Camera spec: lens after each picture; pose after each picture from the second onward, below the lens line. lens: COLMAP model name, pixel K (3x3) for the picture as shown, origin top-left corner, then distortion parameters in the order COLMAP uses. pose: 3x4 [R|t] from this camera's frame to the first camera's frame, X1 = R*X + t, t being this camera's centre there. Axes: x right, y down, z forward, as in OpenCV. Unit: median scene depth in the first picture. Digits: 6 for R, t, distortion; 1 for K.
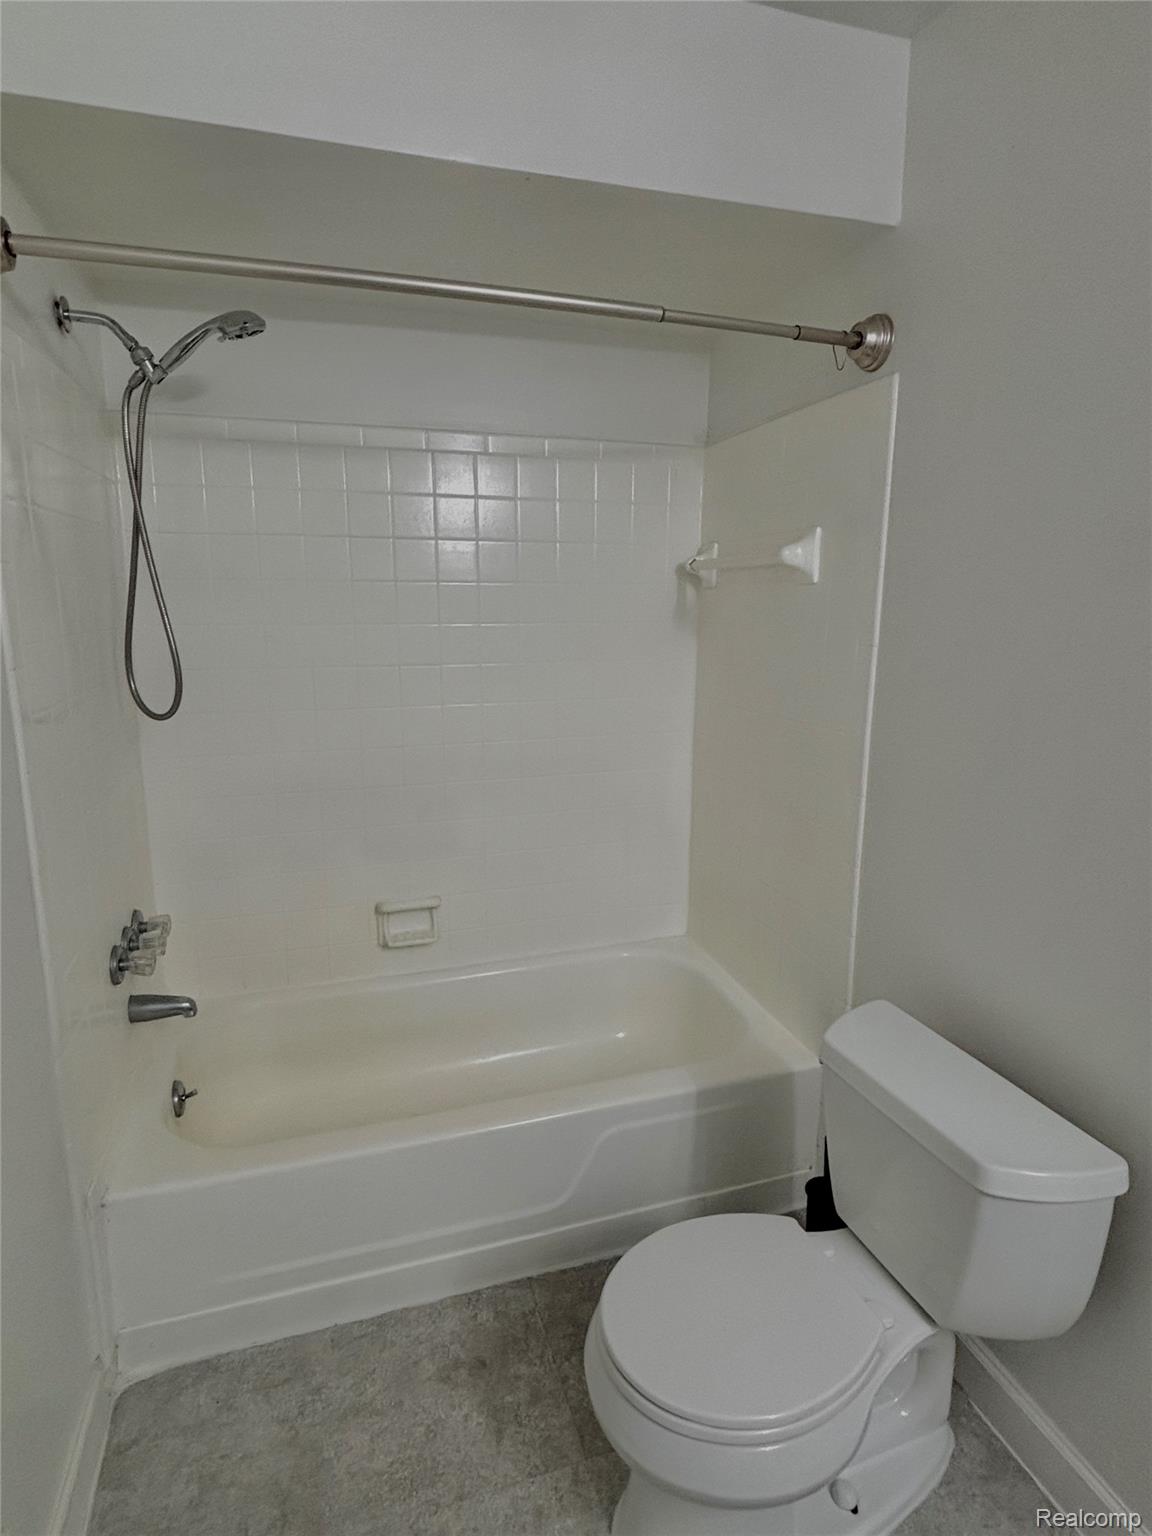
lens RADIAL K [[823.9, 0, 576.0], [0, 823.9, 768.0], [0, 0, 1]] dist [0.001021, 0.000792]
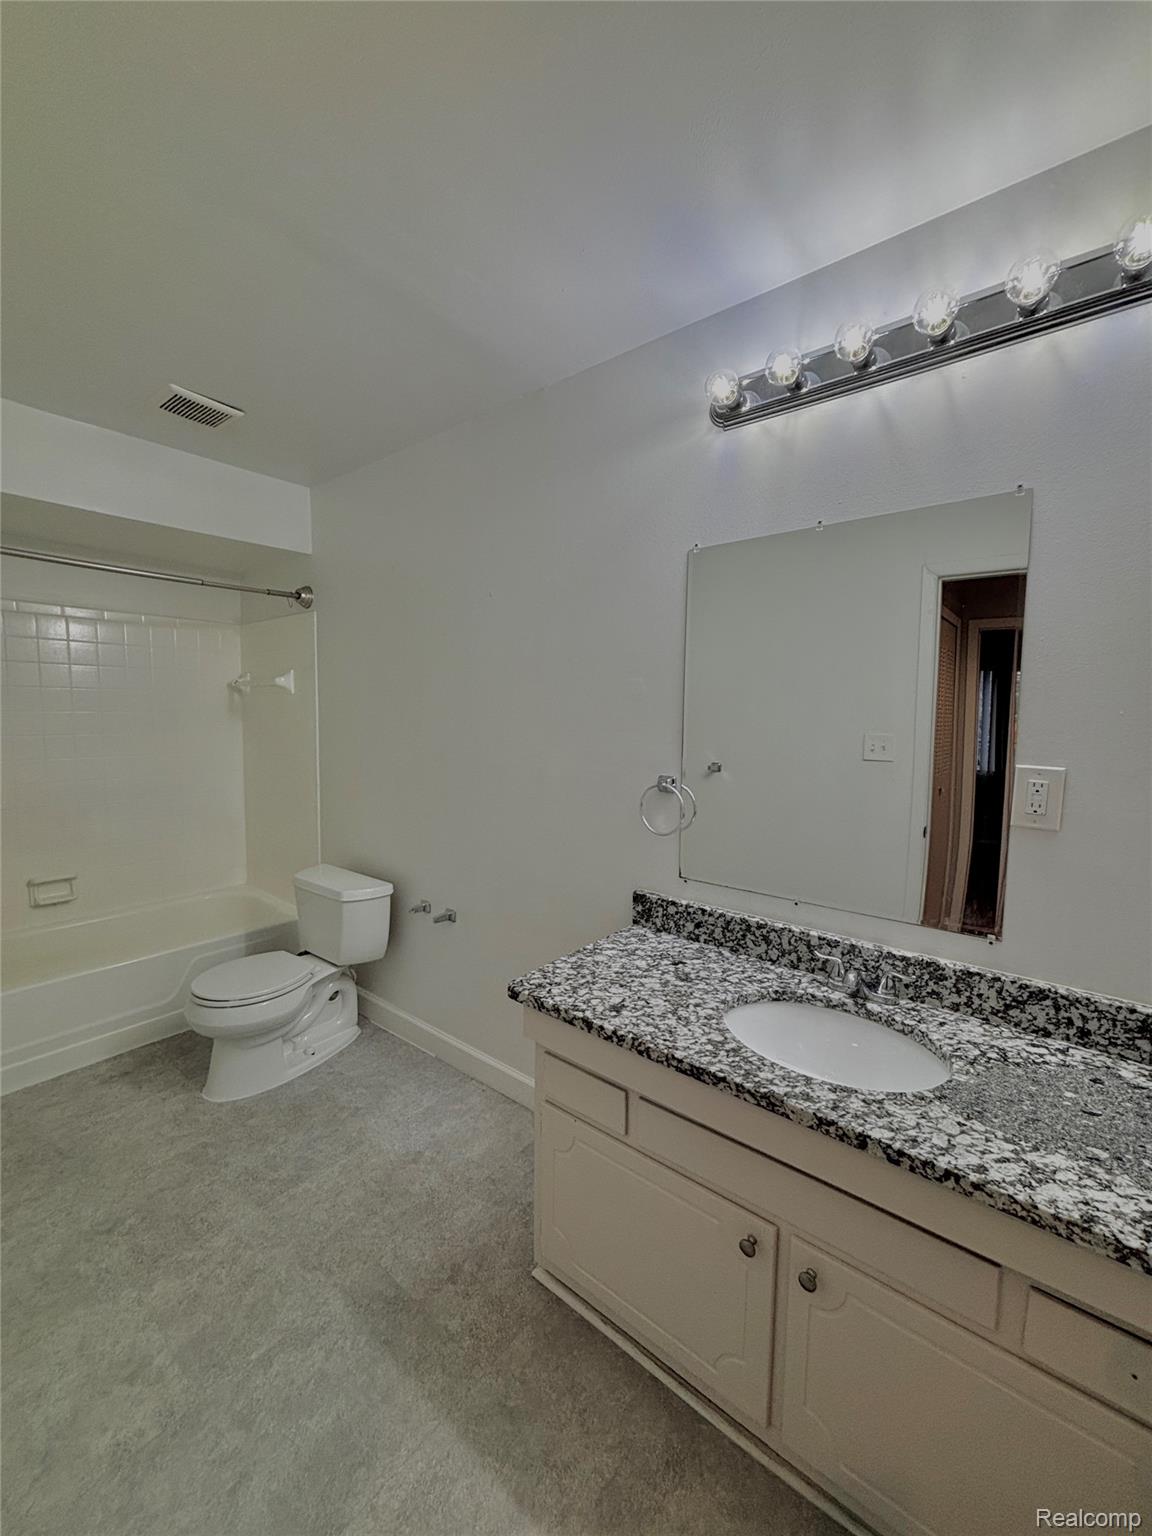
lens RADIAL K [[623.5, 0, 576.0], [0, 623.5, 768.0], [0, 0, 1]] dist [-0.001515, -0.000026]
pose [[0.837718, -0.041036, 0.544559, 0.005763], [0.097743, 0.992337, -0.075584, 0.176997], [-0.537284, 0.116545, 0.835310, -0.797753]]
